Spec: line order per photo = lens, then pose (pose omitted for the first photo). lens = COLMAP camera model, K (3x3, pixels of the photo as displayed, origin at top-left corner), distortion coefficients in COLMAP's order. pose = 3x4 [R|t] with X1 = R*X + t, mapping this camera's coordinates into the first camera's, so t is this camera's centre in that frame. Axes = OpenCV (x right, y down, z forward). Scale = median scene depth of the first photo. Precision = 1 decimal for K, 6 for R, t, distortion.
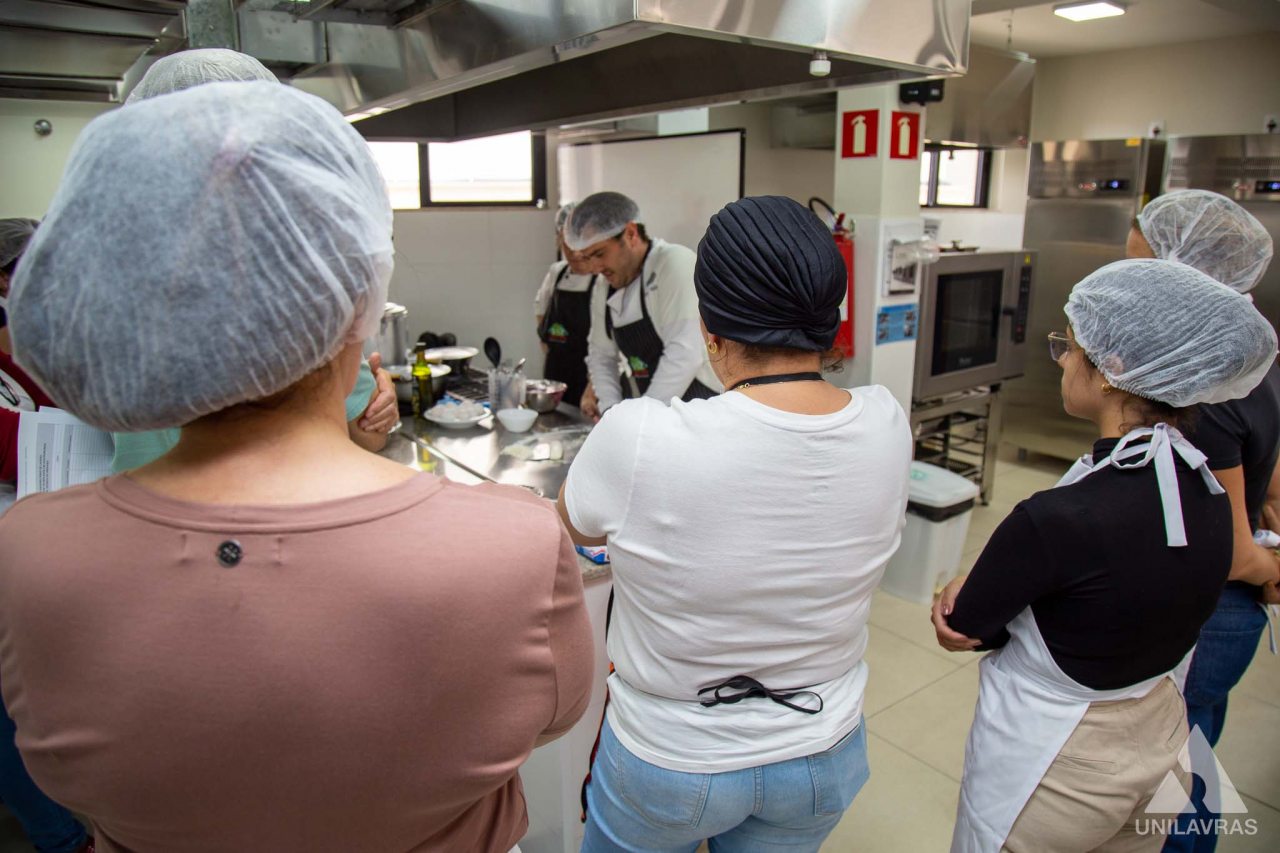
lens RADIAL K [[887.9, 0, 636.8], [0, 887.9, 421.8], [0, 0, 1]] dist [-0.058604, 0.001435]
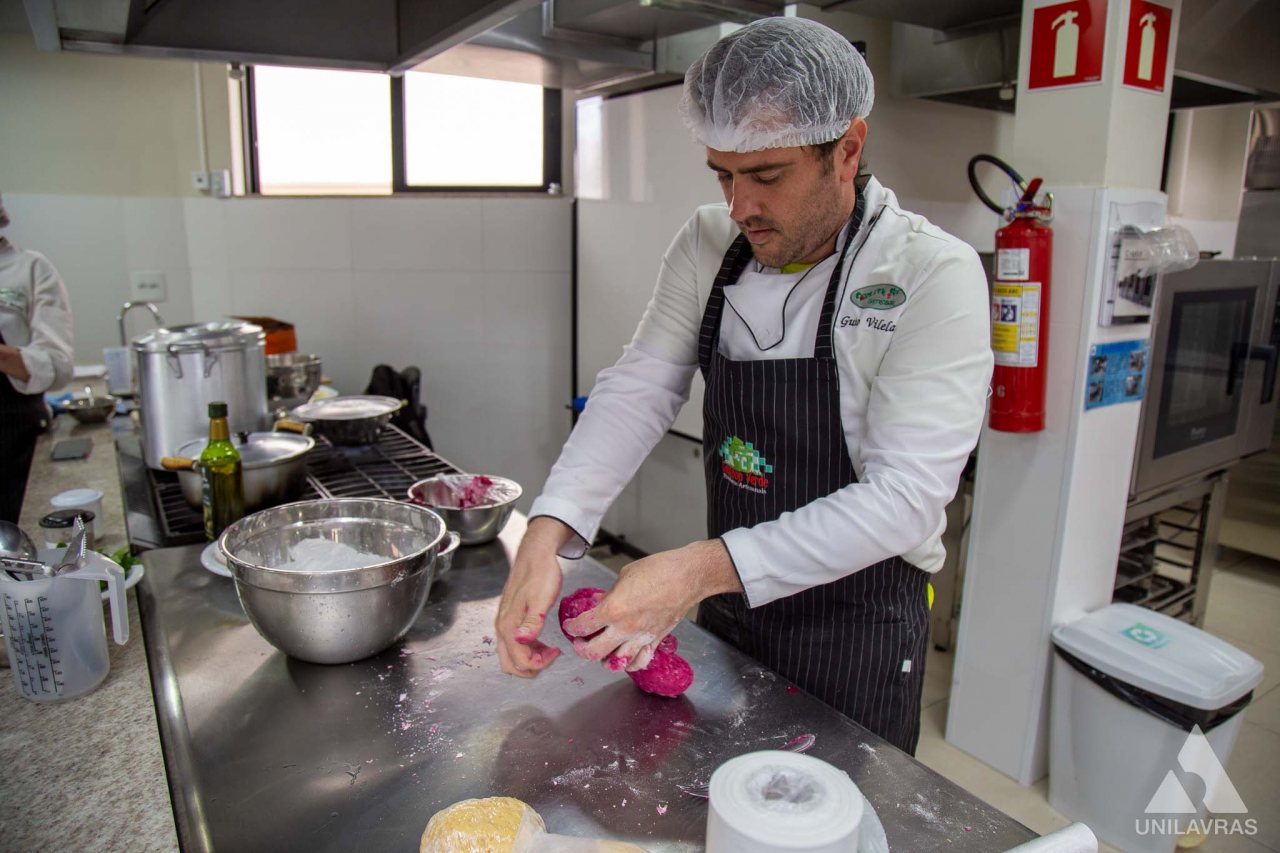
lens RADIAL K [[887.9, 0, 643.2], [0, 887.9, 422.6], [0, 0, 1]] dist [-0.058604, 0.001435]
pose [[0.997865, 0.027300, -0.059334, 0.017924], [-0.028855, 0.999258, -0.025505, -0.056314], [0.058594, 0.027162, 0.997912, 0.415345]]
